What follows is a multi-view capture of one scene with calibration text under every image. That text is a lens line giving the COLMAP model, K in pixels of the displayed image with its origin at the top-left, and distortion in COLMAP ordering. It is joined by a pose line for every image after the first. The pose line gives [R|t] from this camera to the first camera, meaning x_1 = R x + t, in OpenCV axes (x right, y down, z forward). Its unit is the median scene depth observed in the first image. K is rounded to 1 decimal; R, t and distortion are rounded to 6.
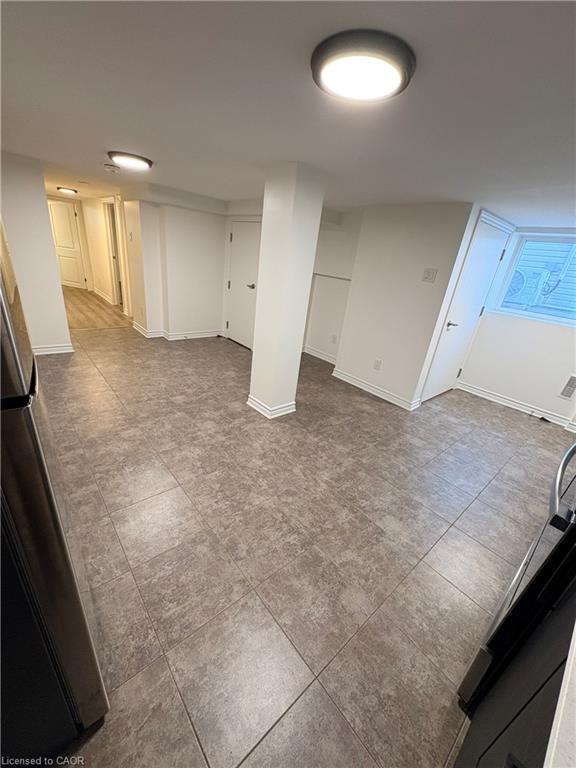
lens RADIAL K [[304.1, 0, 285.0], [0, 304.1, 384.1], [0, 0, 1]] dist [0.002817, -0.000180]
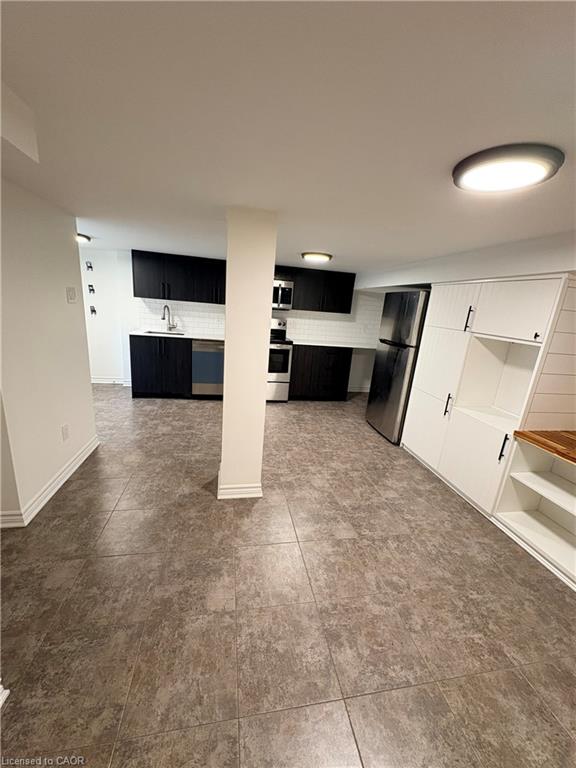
lens RADIAL K [[304.1, 0, 289.9], [0, 304.1, 389.1], [0, 0, 1]] dist [0.002817, -0.000180]
pose [[-0.854601, -0.306539, 0.419155, -0.469139], [0.026643, 0.780231, 0.624924, -0.693284], [-0.518601, 0.545228, -0.658619, 1.453320]]
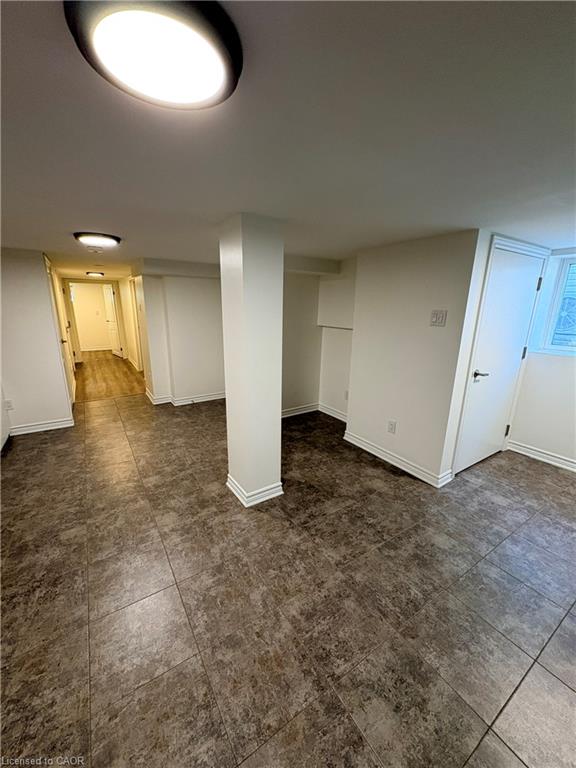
lens RADIAL K [[304.1, 0, 286.2], [0, 304.1, 385.3], [0, 0, 1]] dist [0.002817, -0.000180]
pose [[0.986230, -0.064240, -0.152394, 0.200227], [0.040428, 0.987165, -0.154501, -0.077102], [0.160363, 0.146212, 0.976169, 0.181301]]
